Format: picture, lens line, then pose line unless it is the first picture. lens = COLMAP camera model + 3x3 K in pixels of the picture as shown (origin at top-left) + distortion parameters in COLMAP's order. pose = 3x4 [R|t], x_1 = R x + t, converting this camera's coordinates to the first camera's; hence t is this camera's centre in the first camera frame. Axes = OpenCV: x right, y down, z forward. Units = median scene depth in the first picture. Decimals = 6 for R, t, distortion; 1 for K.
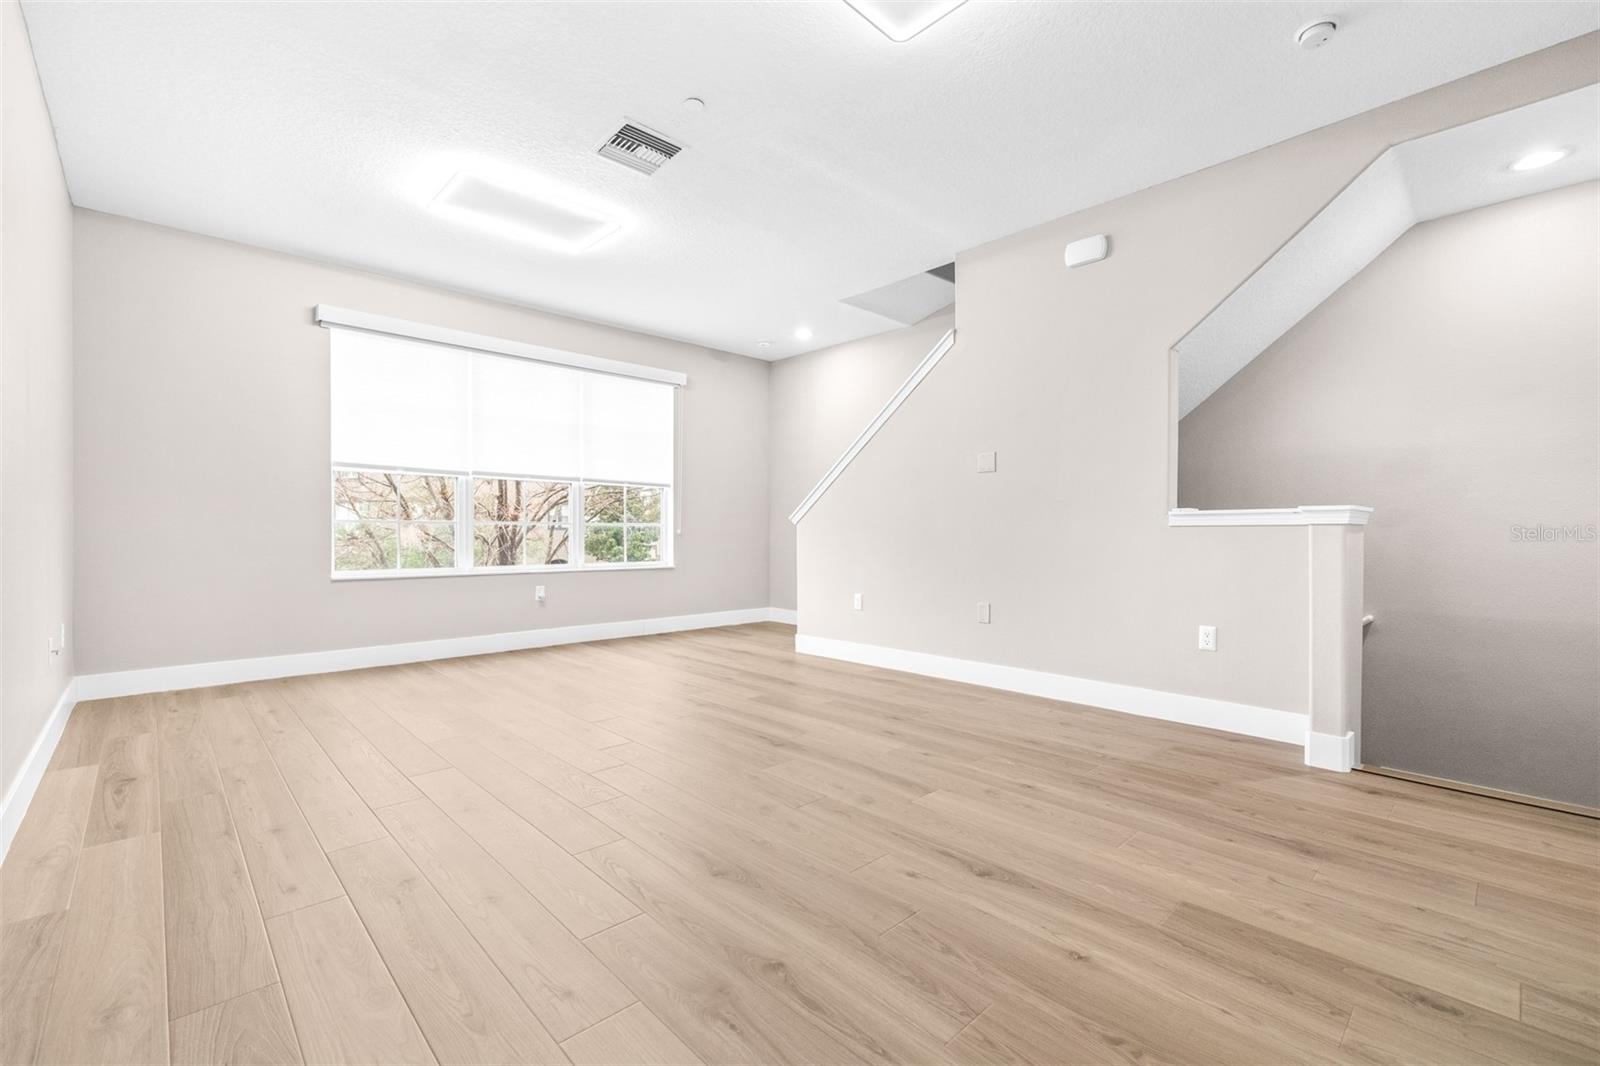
lens RADIAL K [[684.9, 0, 814.7], [0, 684.9, 527.8], [0, 0, 1]] dist [0.002959, -0.001304]
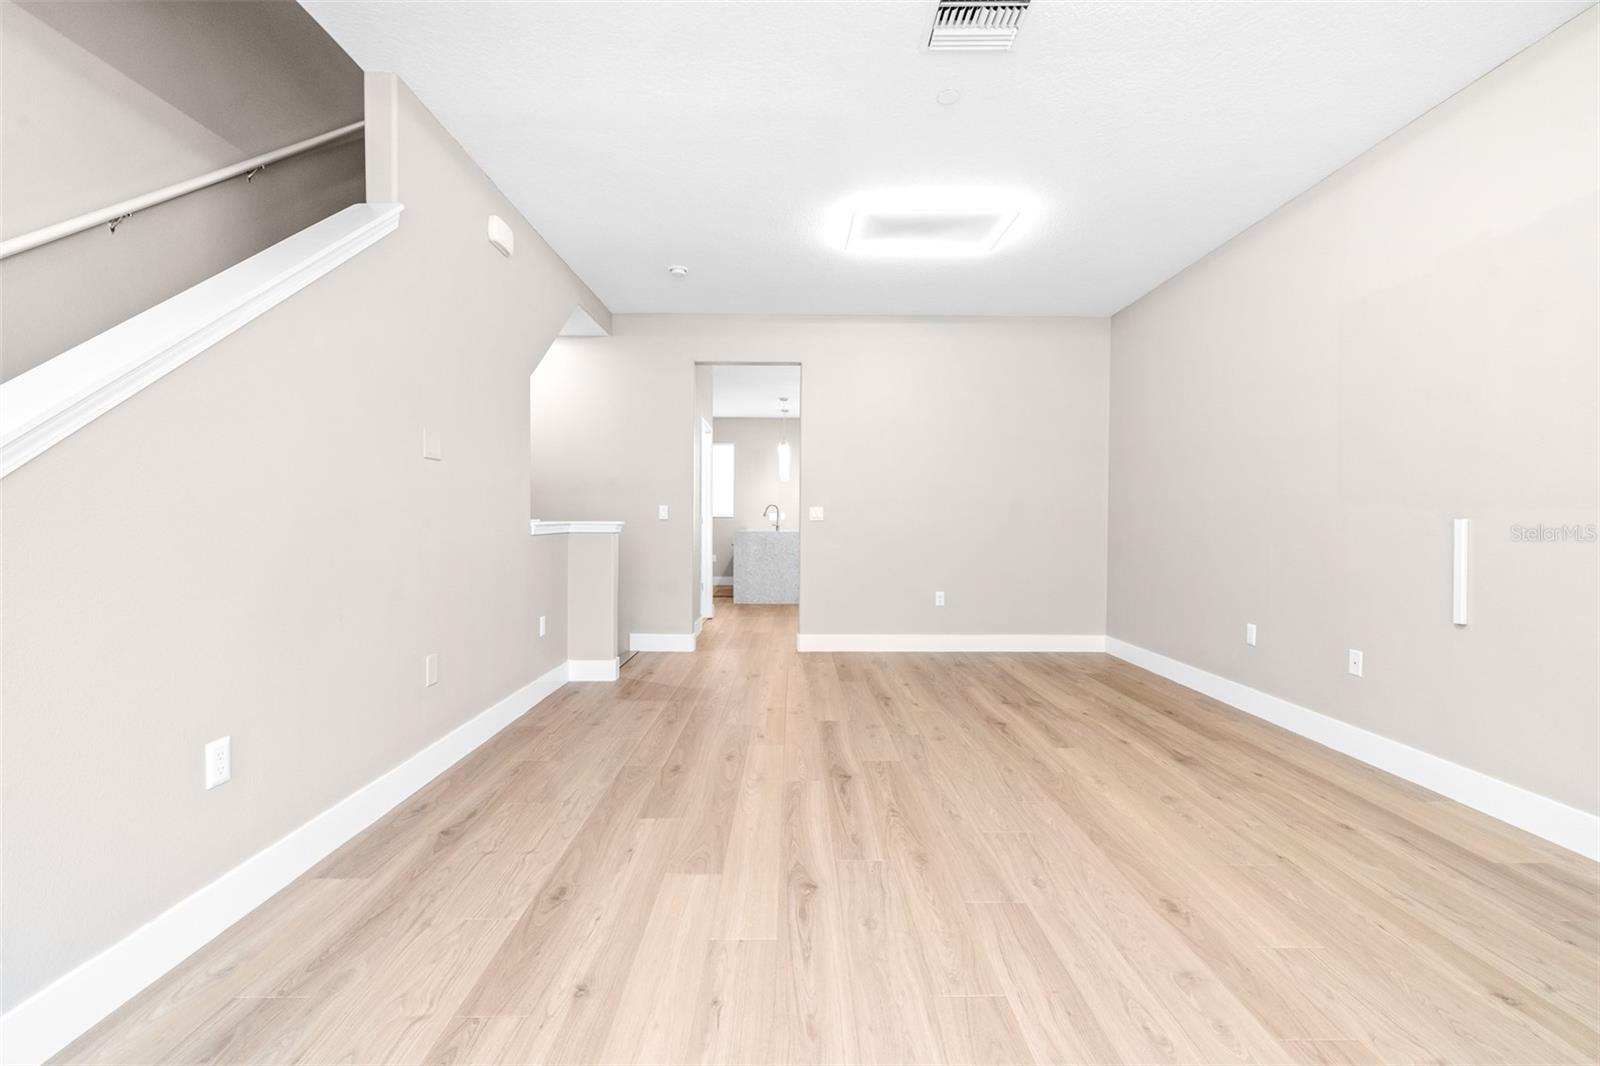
lens RADIAL K [[684.9, 0, 796.7], [0, 684.9, 529.7], [0, 0, 1]] dist [0.002959, -0.001304]
pose [[-0.718765, -0.012620, 0.695139, -0.704711], [-0.006517, 0.999914, 0.011415, -0.032557], [-0.695223, 0.003674, -0.718785, 1.860881]]
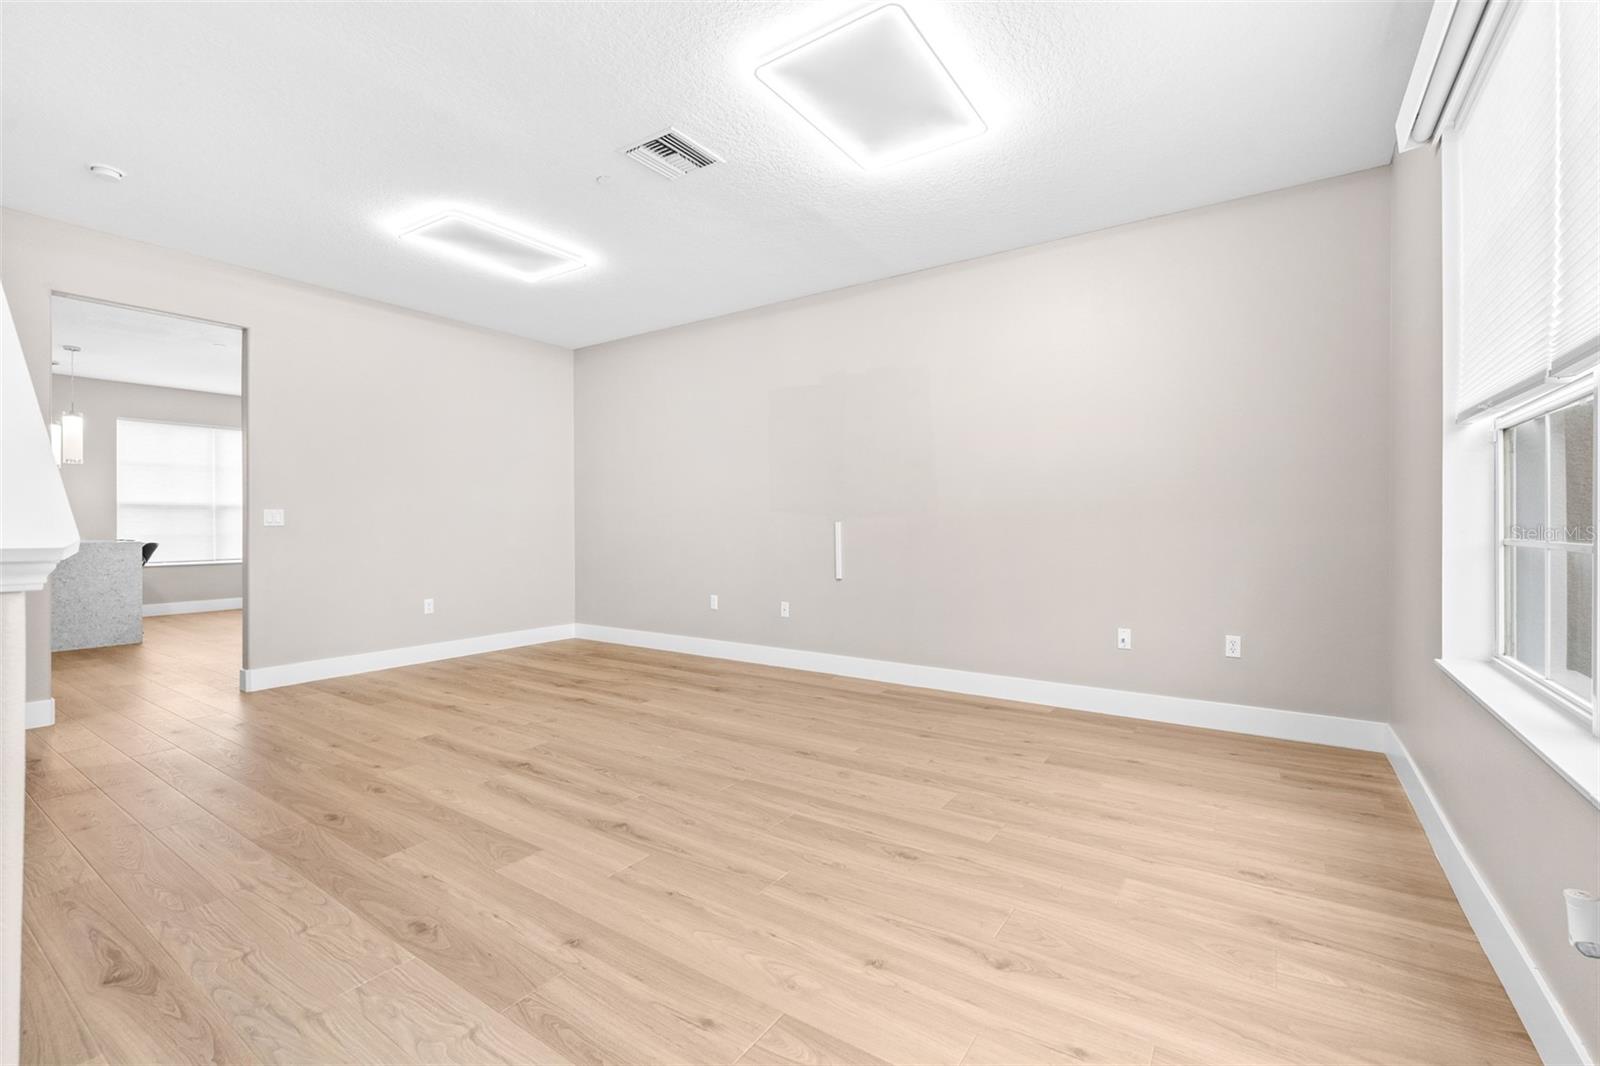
lens RADIAL K [[684.9, 0, 814.4], [0, 684.9, 530.8], [0, 0, 1]] dist [0.002959, -0.001304]
pose [[-0.978740, 0.002442, -0.205089, -0.288384], [0.000963, 0.999973, 0.007310, -0.037125], [0.205101, 0.006957, -0.978716, 2.247305]]
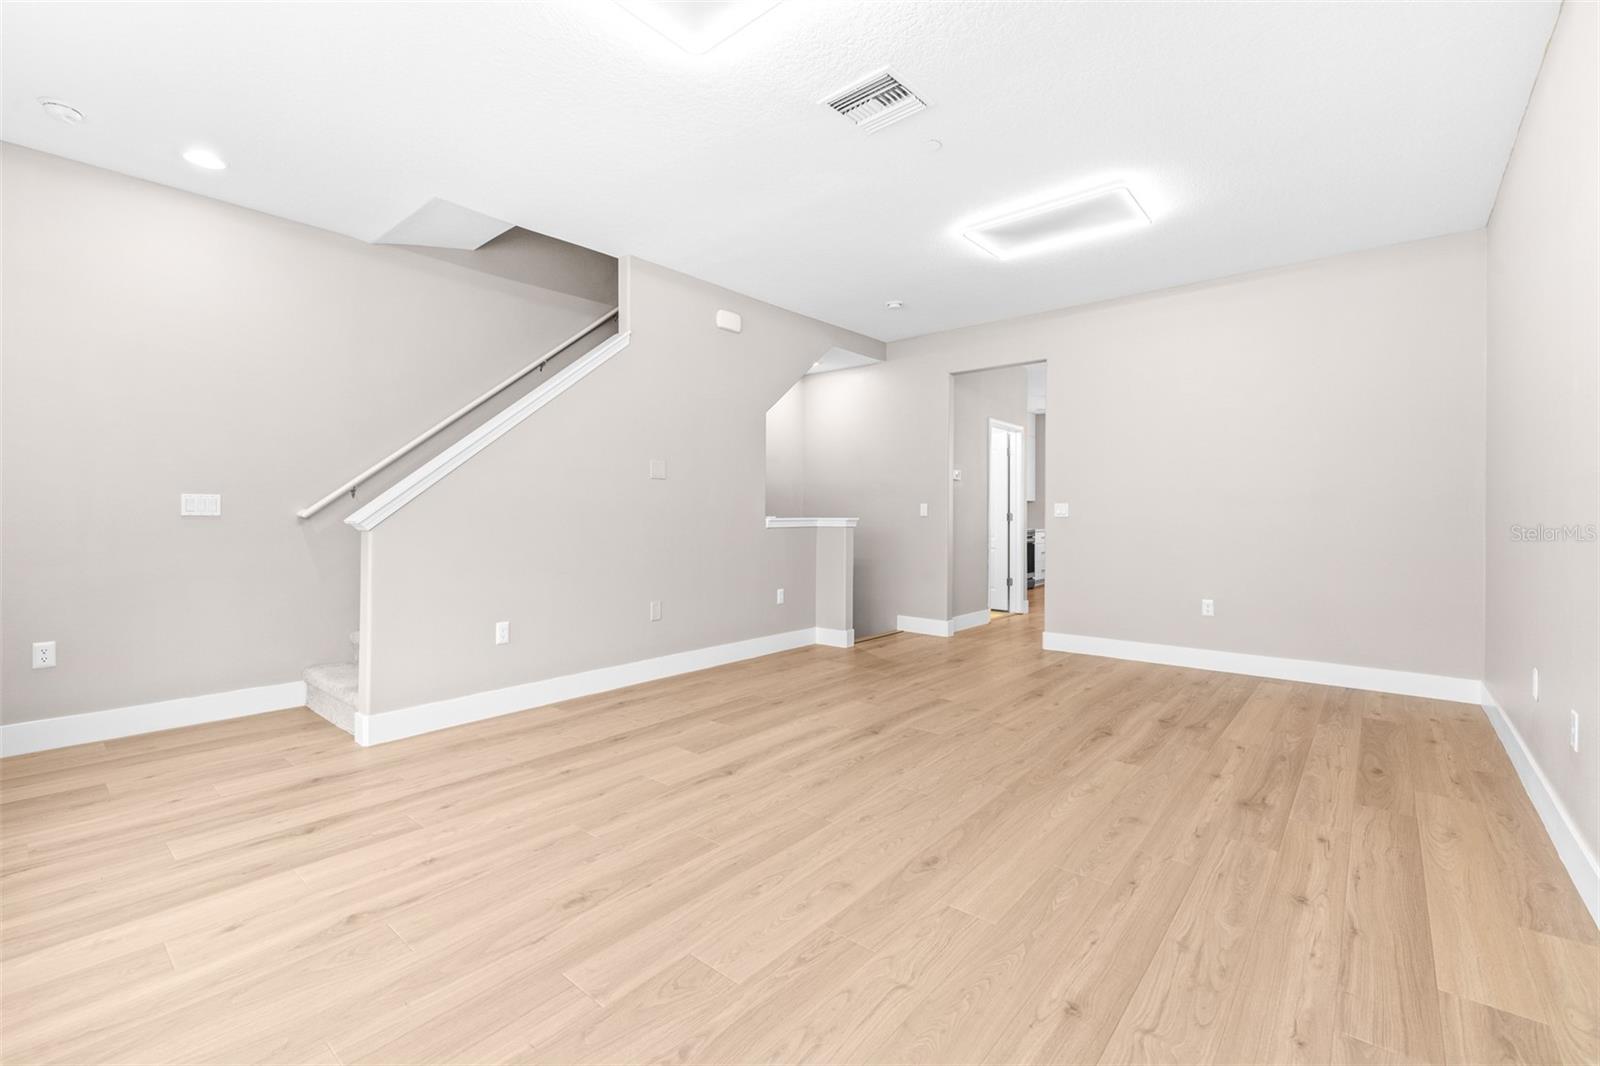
lens RADIAL K [[684.9, 0, 778.9], [0, 684.9, 510.2], [0, 0, 1]] dist [0.002959, -0.001304]
pose [[-0.079061, 0.006457, 0.996849, -1.250793], [-0.004789, 0.999965, -0.006858, -0.039151], [-0.996858, -0.005317, -0.079028, 1.350287]]
